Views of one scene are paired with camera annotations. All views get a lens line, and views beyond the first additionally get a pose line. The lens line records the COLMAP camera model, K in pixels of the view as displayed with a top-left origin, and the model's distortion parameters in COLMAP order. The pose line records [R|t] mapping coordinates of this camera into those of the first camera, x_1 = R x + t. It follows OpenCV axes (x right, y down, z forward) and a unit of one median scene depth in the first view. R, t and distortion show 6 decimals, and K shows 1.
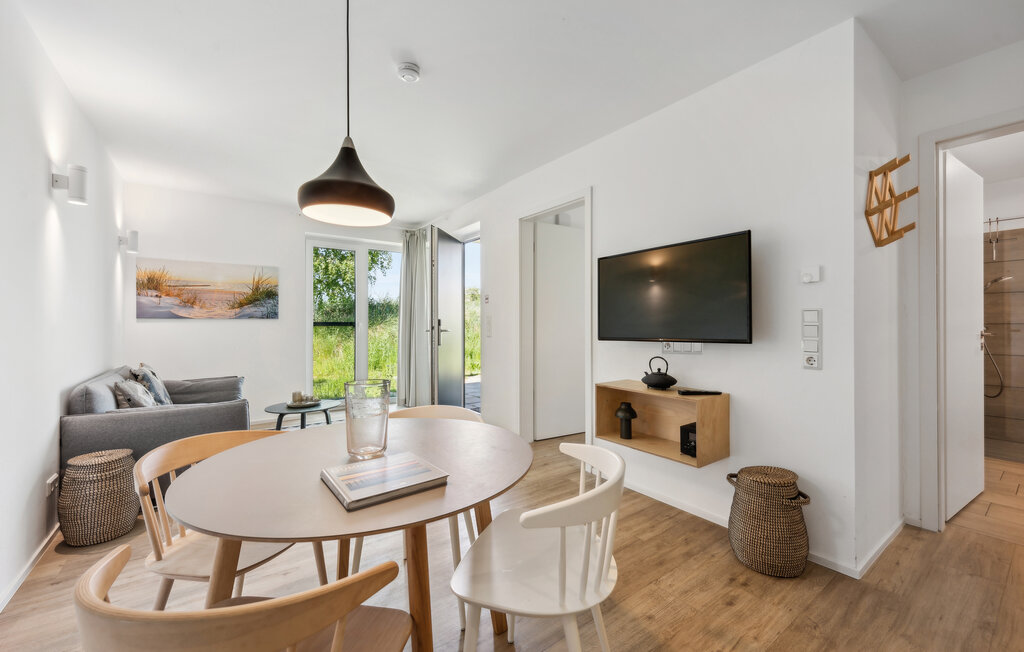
lens RADIAL K [[411.7, 0, 519.3], [0, 411.7, 317.3], [0, 0, 1]] dist [0.001633, 0.000190]
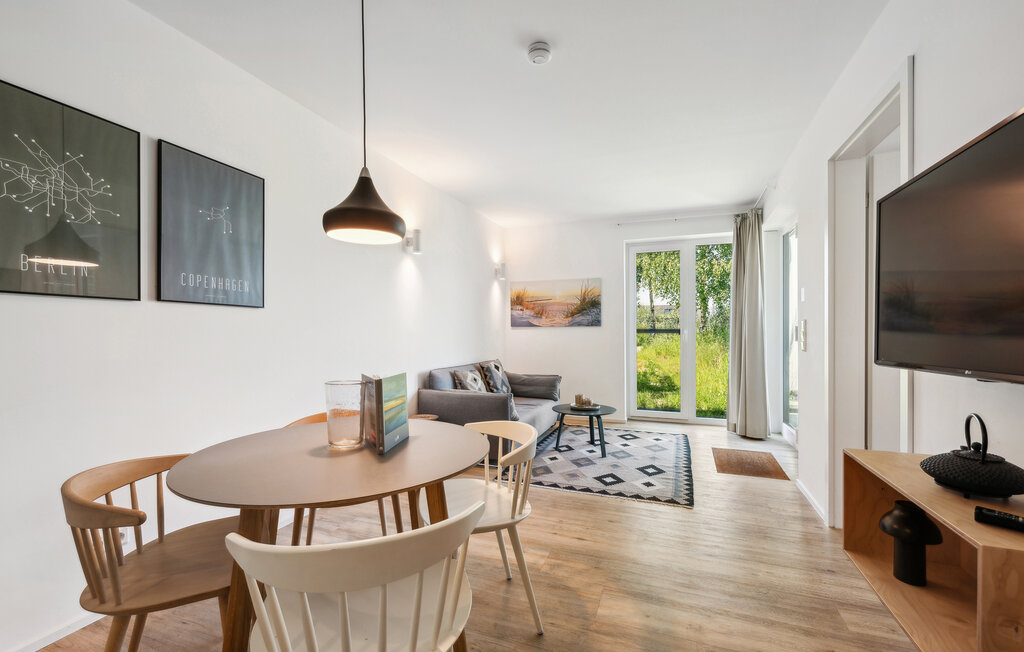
lens RADIAL K [[430.5, 0, 511.2], [0, 430.5, 332.2], [0, 0, 1]] dist [0.000136, 0.000007]
pose [[0.524785, 0.004073, -0.851225, 0.272862], [0.012826, 0.999837, 0.012691, 0.002722], [0.851138, -0.017578, 0.524647, 0.234883]]
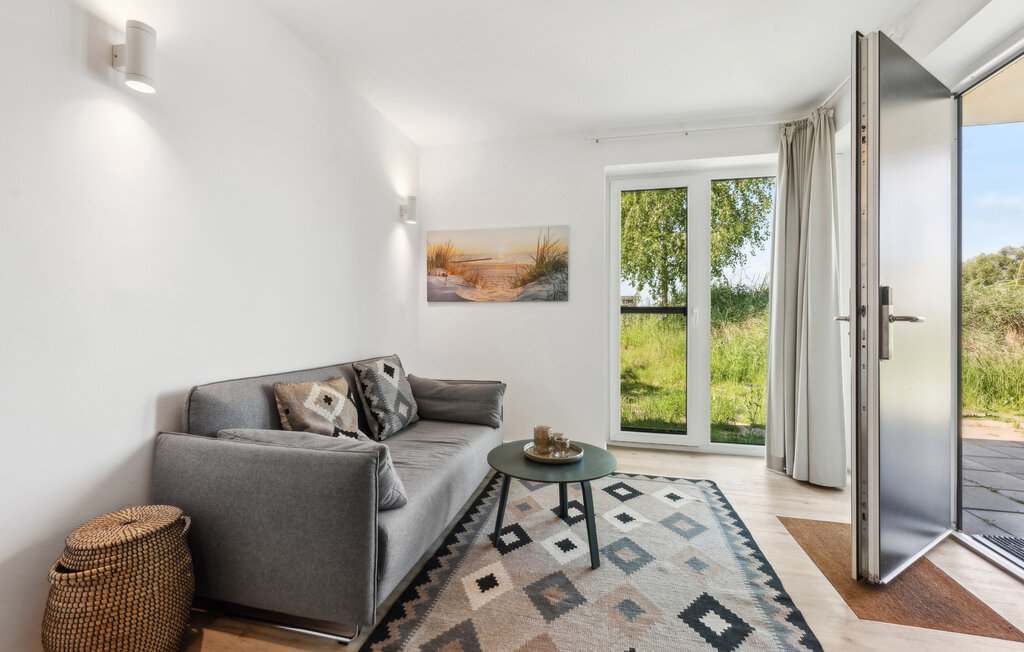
lens RADIAL K [[411.7, 0, 519.3], [0, 411.7, 317.3], [0, 0, 1]] dist [0.001633, 0.000190]
pose [[0.648268, 0.001937, -0.761410, -0.132644], [0.001705, 0.999991, 0.003996, 0.030711], [0.761410, -0.003889, 0.648259, 0.550147]]
